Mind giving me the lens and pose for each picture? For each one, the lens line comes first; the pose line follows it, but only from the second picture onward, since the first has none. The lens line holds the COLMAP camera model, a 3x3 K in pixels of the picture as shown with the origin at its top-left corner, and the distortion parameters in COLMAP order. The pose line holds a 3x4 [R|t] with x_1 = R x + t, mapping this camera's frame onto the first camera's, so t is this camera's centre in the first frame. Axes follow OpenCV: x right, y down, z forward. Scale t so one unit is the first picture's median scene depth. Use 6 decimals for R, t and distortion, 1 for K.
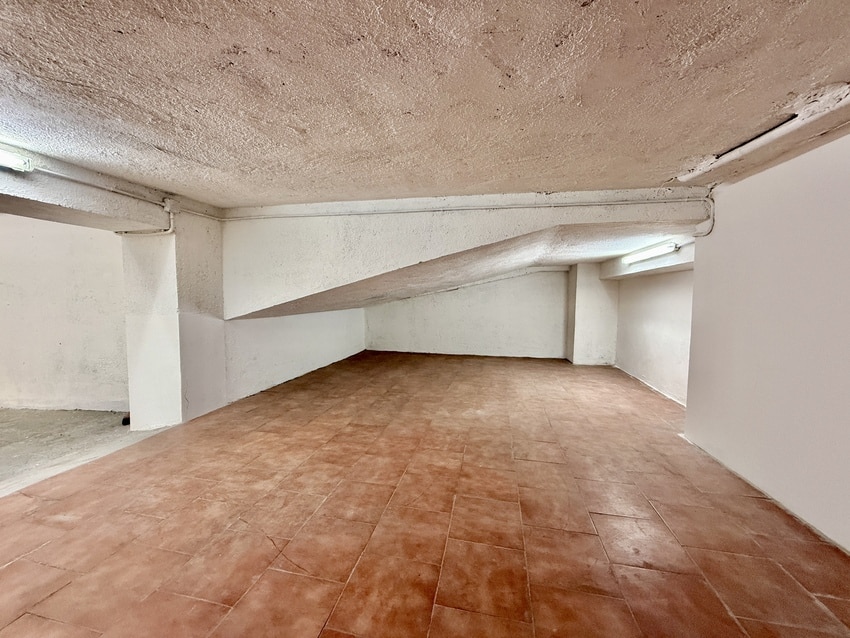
lens RADIAL K [[338.6, 0, 423.7], [0, 338.6, 318.3], [0, 0, 1]] dist [-0.000006, 0.000094]
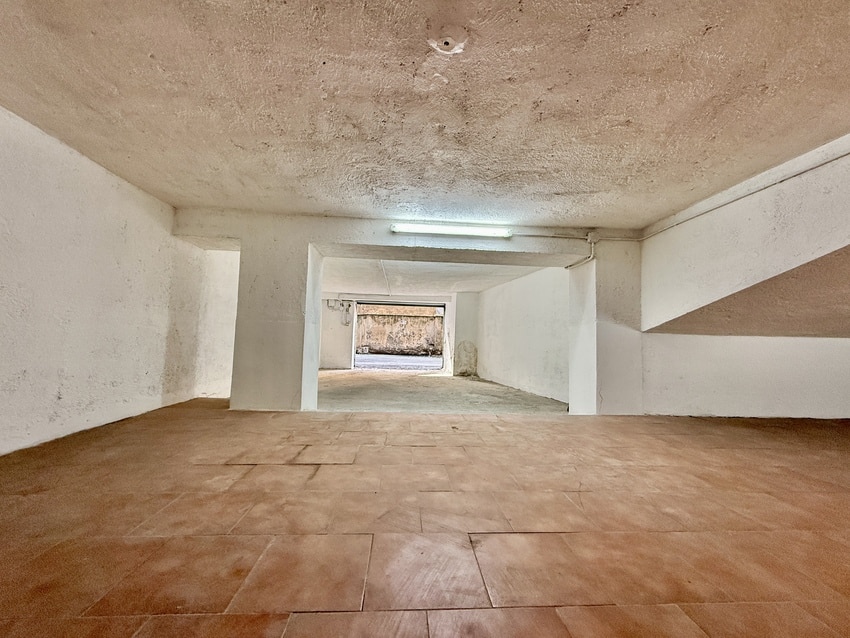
lens RADIAL K [[338.6, 0, 423.7], [0, 338.6, 318.3], [0, 0, 1]] dist [-0.000006, 0.000094]
pose [[0.273208, -0.065214, -0.959742, 0.292098], [-0.086835, 0.991954, -0.092122, 0.146218], [0.958028, 0.108508, 0.265347, 0.082732]]
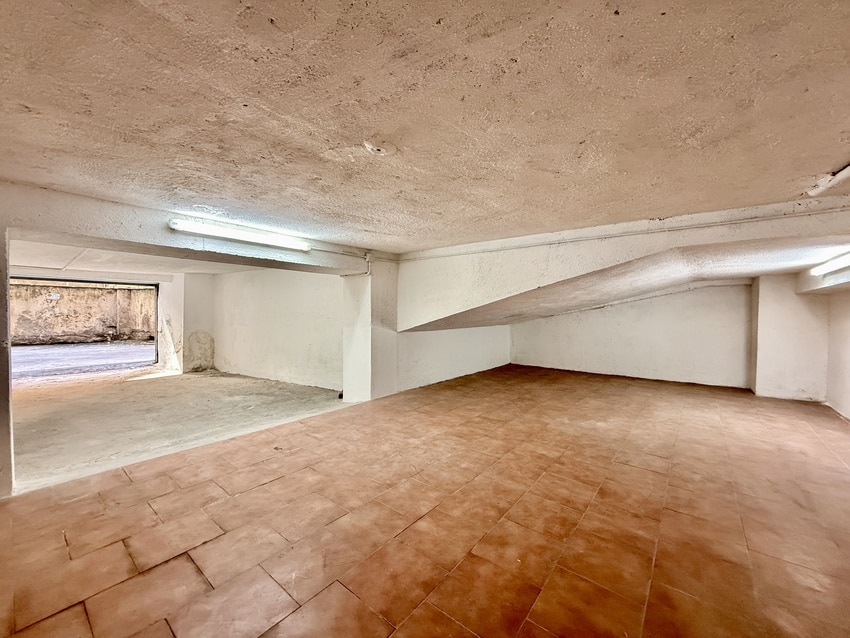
lens RADIAL K [[338.6, 0, 423.7], [0, 338.6, 318.3], [0, 0, 1]] dist [-0.000006, 0.000094]
pose [[0.892029, 0.004830, -0.451953, 0.180968], [-0.027023, 0.998724, -0.042662, 0.006438], [0.451170, 0.050269, 0.891021, -0.260336]]
